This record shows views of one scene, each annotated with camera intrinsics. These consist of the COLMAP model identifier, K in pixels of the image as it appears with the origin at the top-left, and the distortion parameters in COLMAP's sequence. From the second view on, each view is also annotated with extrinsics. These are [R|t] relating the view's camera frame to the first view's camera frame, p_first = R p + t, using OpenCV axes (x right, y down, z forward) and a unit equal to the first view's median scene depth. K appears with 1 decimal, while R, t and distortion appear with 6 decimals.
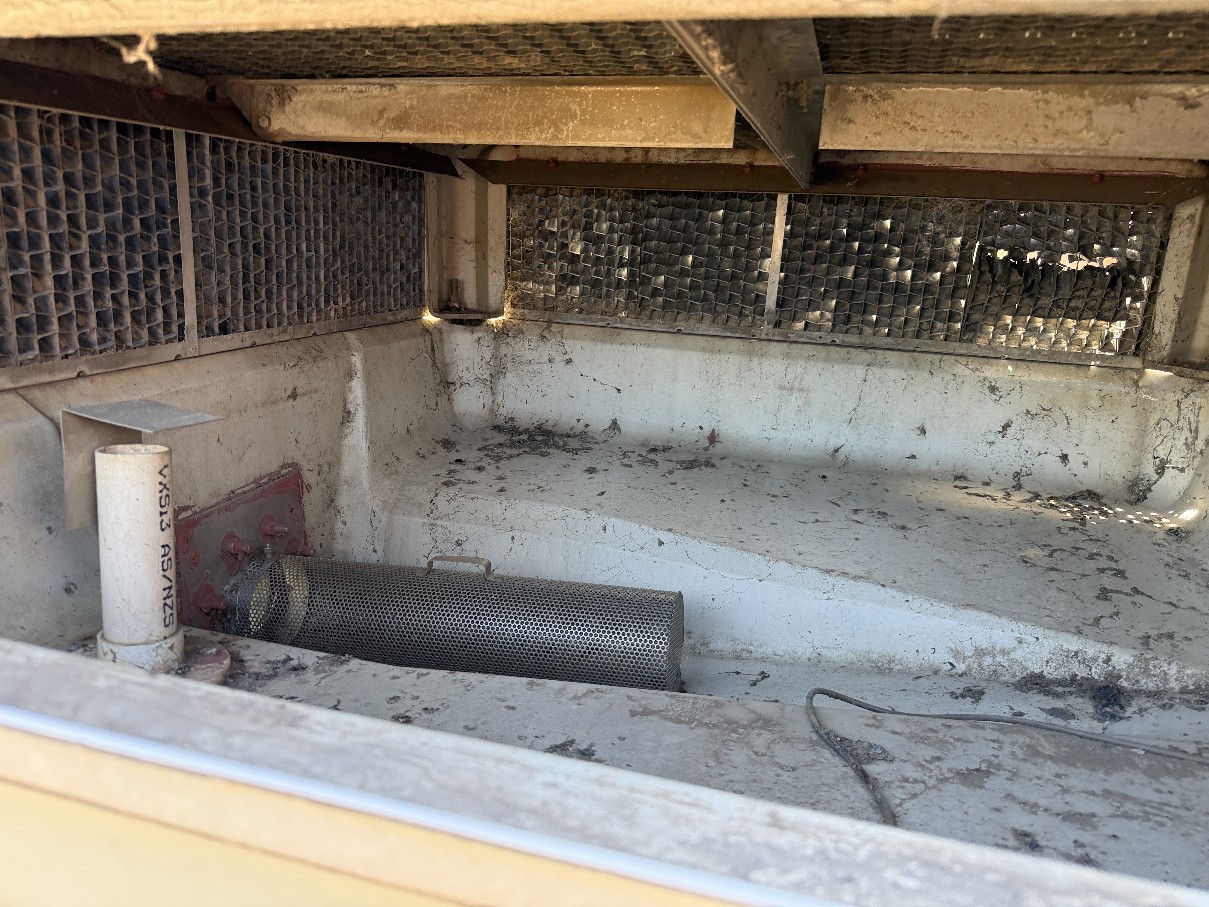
lens RADIAL K [[865.0, 0, 600.8], [0, 865.0, 450.1], [0, 0, 1]] dist [0.004329, -0.026234]
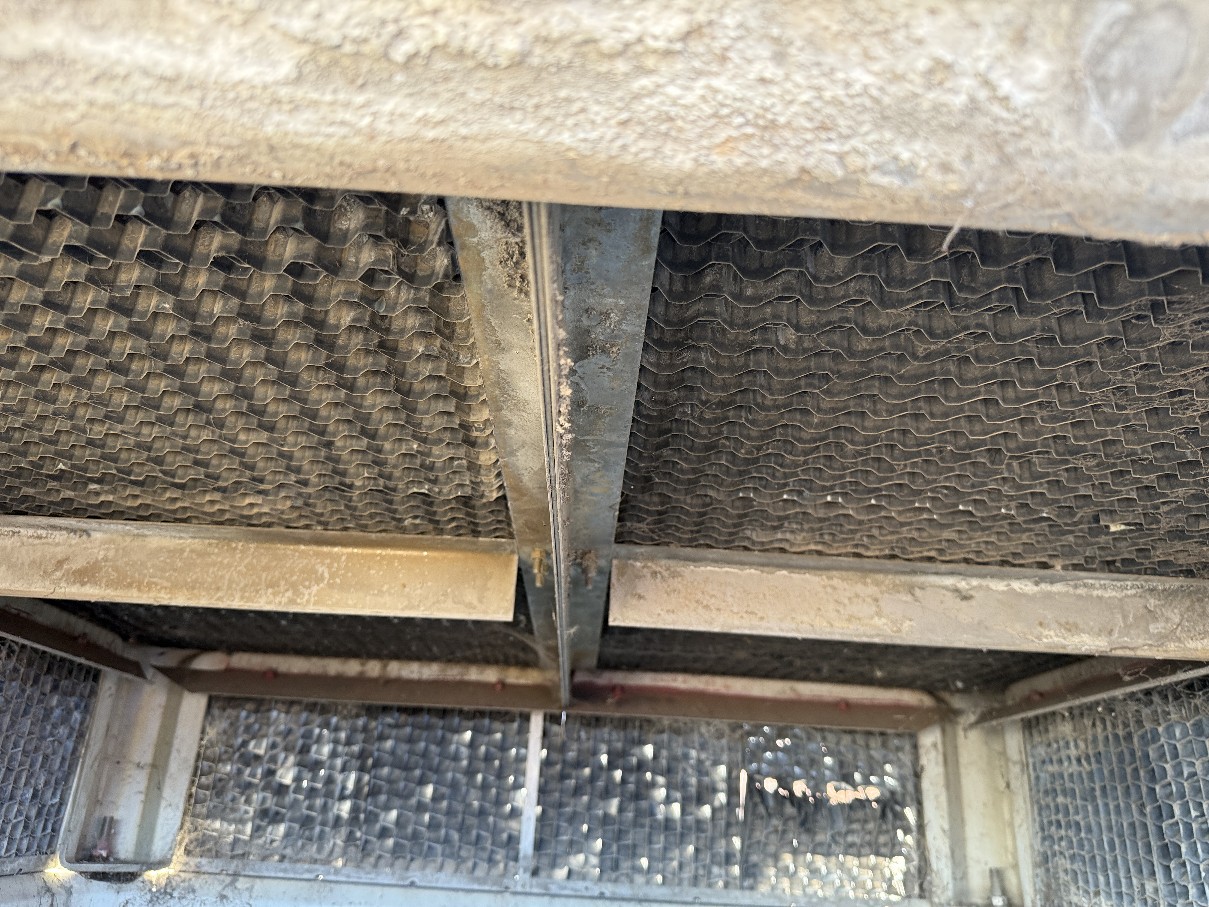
lens RADIAL K [[865.0, 0, 607.9], [0, 865.0, 452.2], [0, 0, 1]] dist [0.004329, -0.026234]
pose [[0.949311, 0.121482, 0.289917, -0.015077], [0.073354, 0.811225, -0.580115, 0.011173], [-0.305661, 0.571976, 0.761193, 0.132711]]
